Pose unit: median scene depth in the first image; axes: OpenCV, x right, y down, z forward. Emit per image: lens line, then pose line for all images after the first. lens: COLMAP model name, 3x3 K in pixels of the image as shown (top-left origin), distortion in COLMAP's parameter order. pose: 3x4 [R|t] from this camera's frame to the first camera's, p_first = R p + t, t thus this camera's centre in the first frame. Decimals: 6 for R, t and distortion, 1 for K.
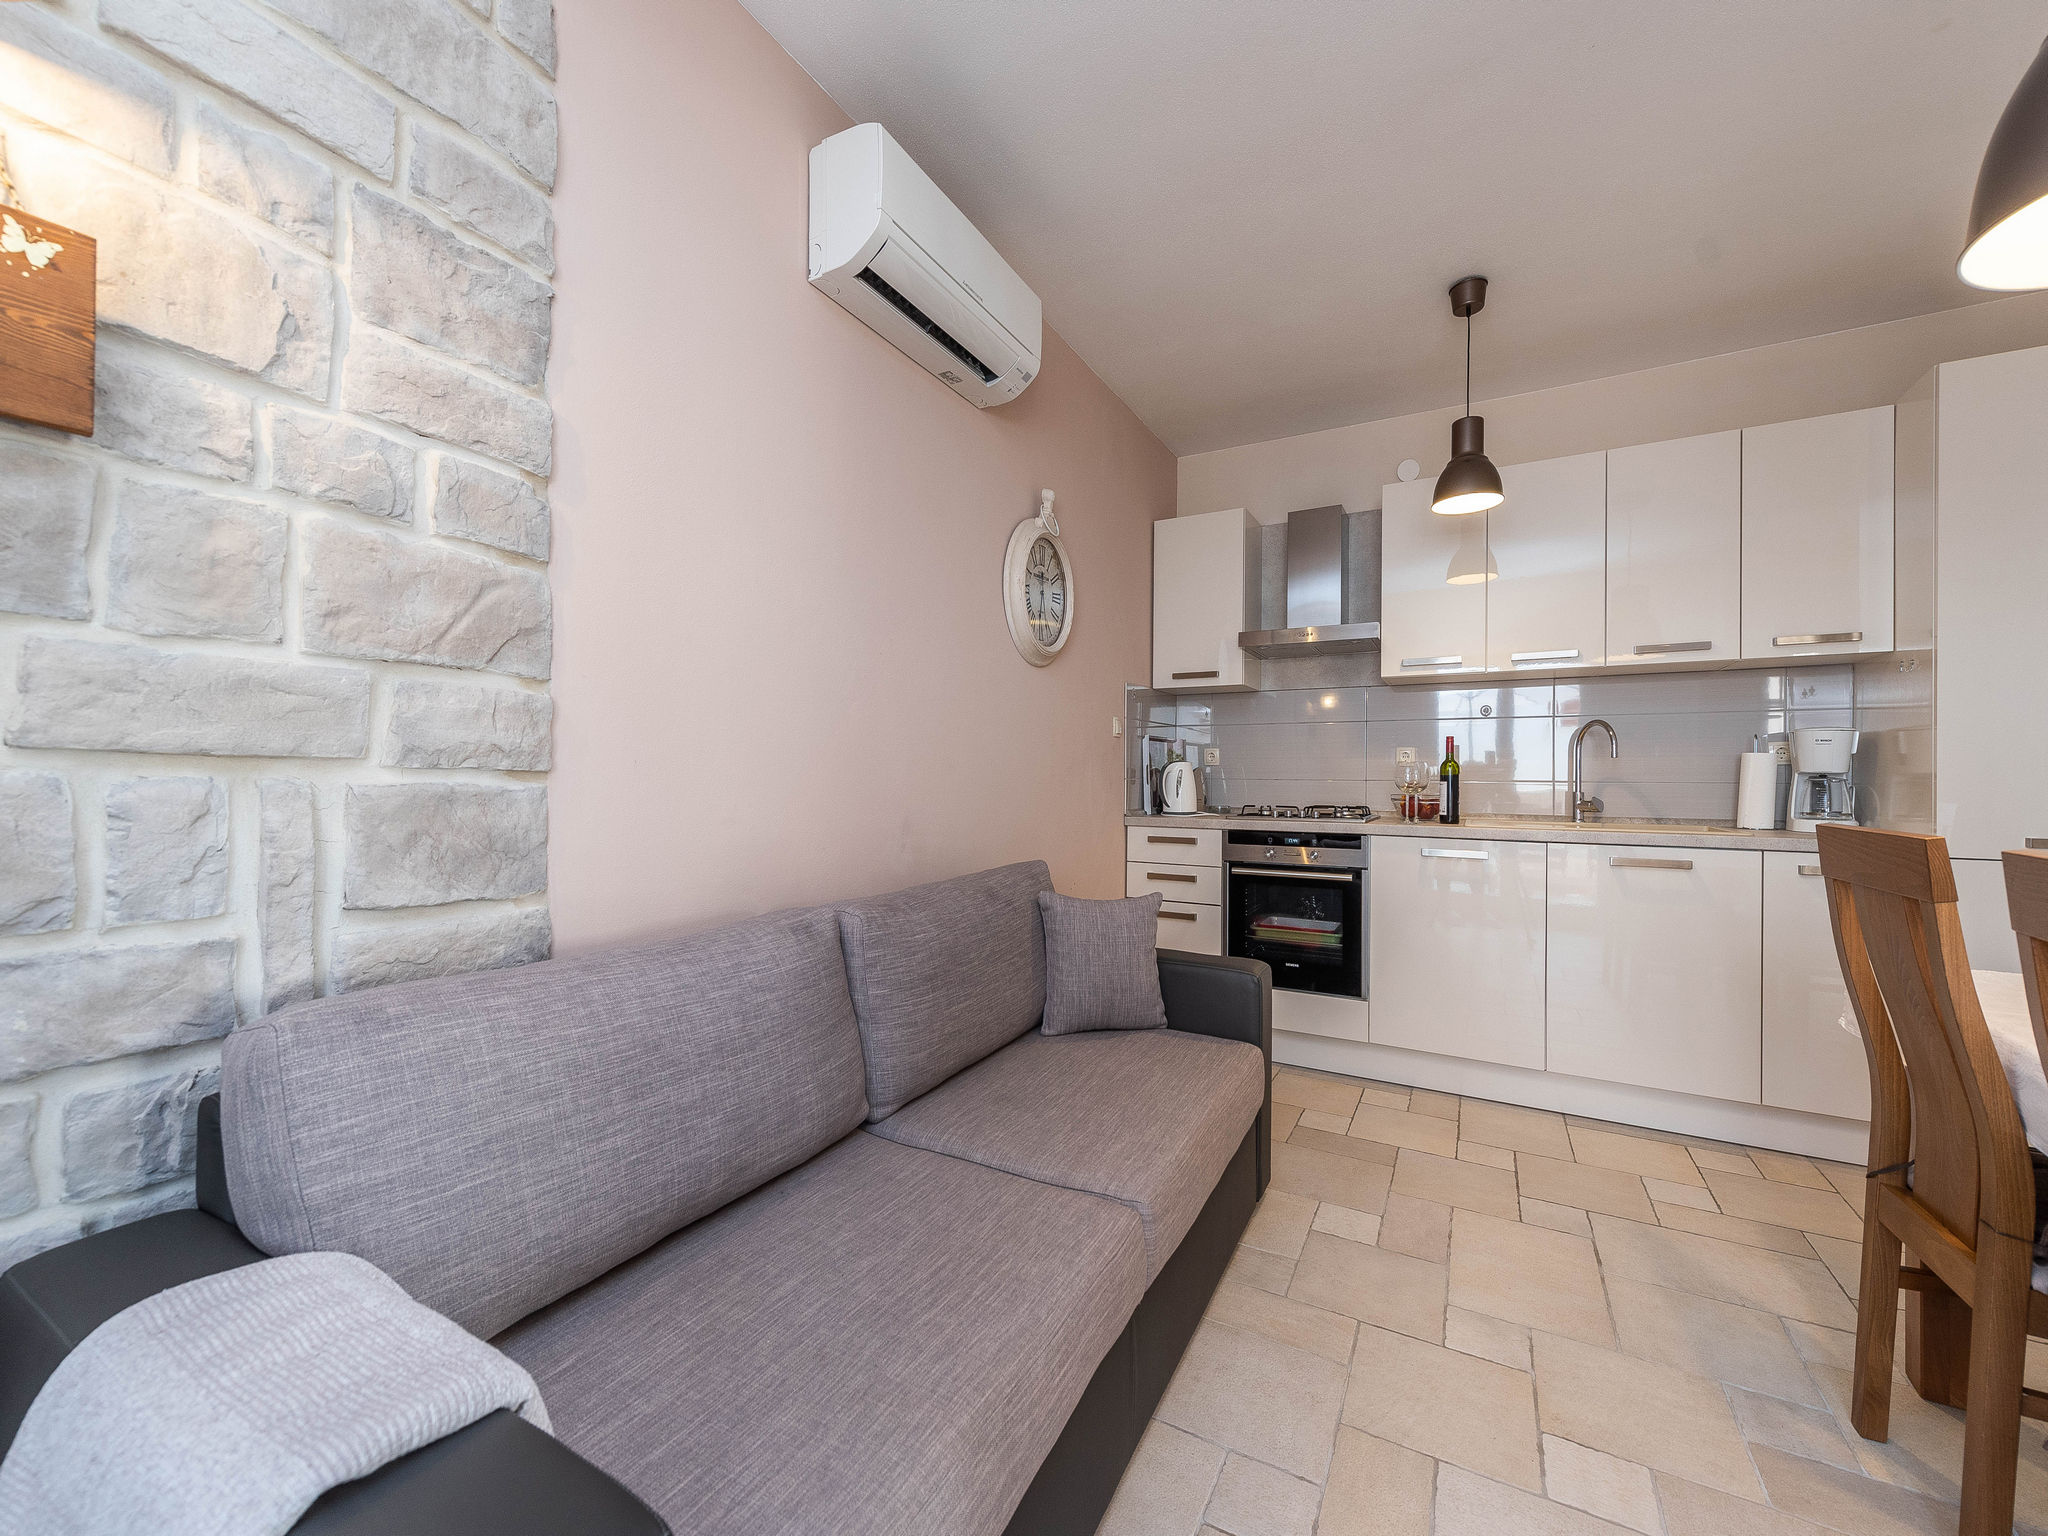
lens RADIAL K [[809.0, 0, 1017.5], [0, 809.0, 769.5], [0, 0, 1]] dist [0.007780, -0.002582]
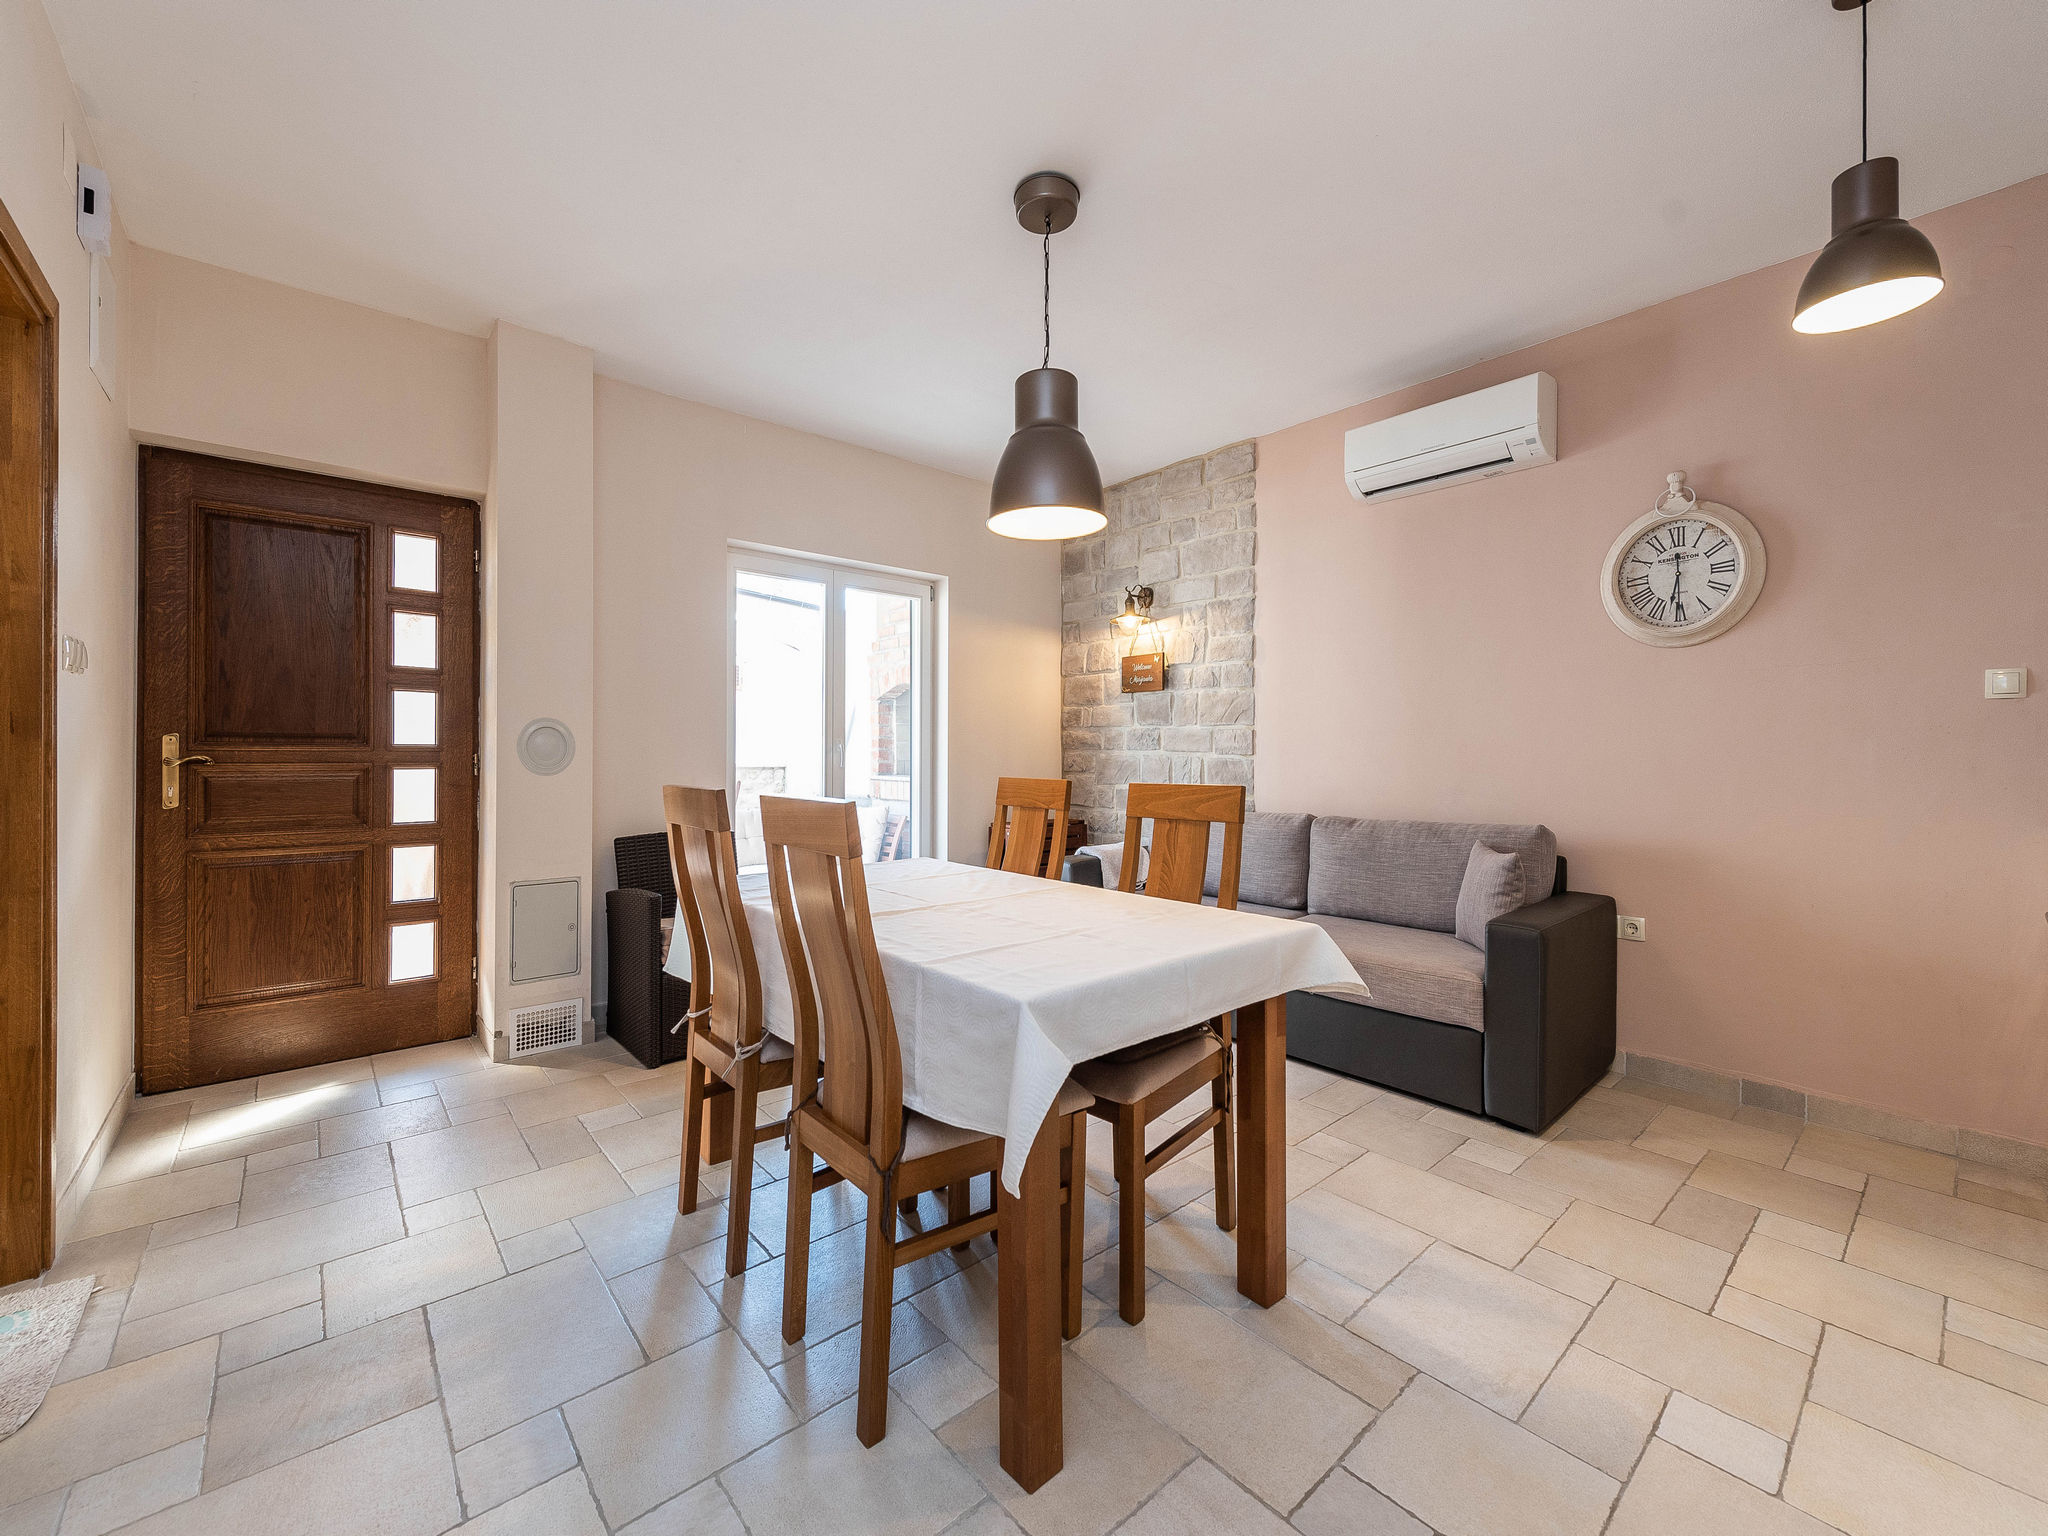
lens RADIAL K [[809.0, 0, 1020.4], [0, 809.0, 760.0], [0, 0, 1]] dist [0.007780, -0.002582]
pose [[-0.329142, -0.006111, -0.944261, 2.787767], [-0.004940, 0.999977, -0.004750, 0.046648], [0.944268, 0.003101, -0.329164, 1.269727]]
